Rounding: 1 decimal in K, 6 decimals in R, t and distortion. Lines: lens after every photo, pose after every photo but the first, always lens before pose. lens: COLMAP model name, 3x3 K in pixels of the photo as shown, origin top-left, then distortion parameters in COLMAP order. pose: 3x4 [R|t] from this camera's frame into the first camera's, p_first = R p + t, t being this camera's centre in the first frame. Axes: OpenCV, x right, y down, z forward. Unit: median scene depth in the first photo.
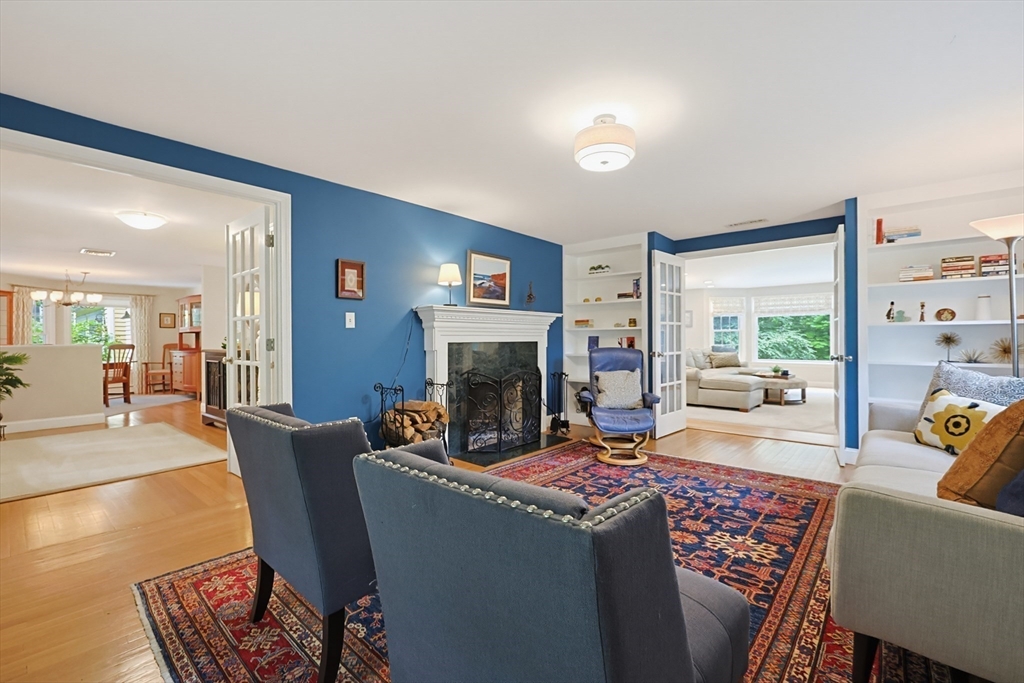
lens RADIAL K [[447.4, 0, 510.3], [0, 447.4, 342.9], [0, 0, 1]] dist [0.000788, 0.000017]
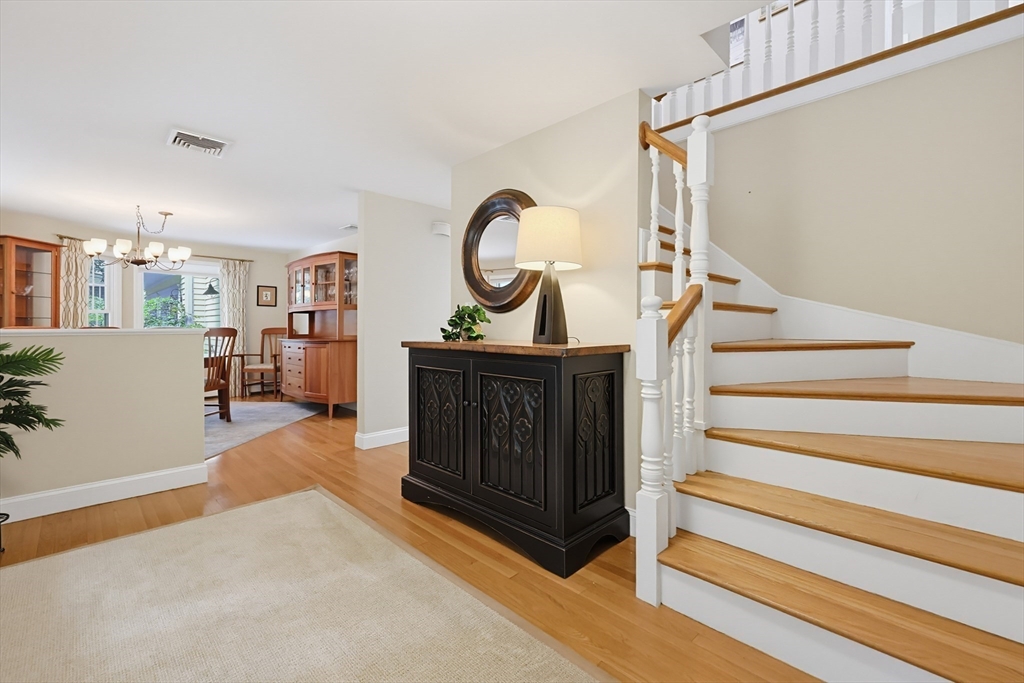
lens RADIAL K [[447.4, 0, 514.5], [0, 447.4, 333.4], [0, 0, 1]] dist [0.000788, 0.000017]
pose [[0.996892, 0.012172, -0.077838, -0.374331], [-0.011608, 0.999903, 0.007686, 0.000285], [0.077924, -0.006759, 0.996936, 0.374660]]
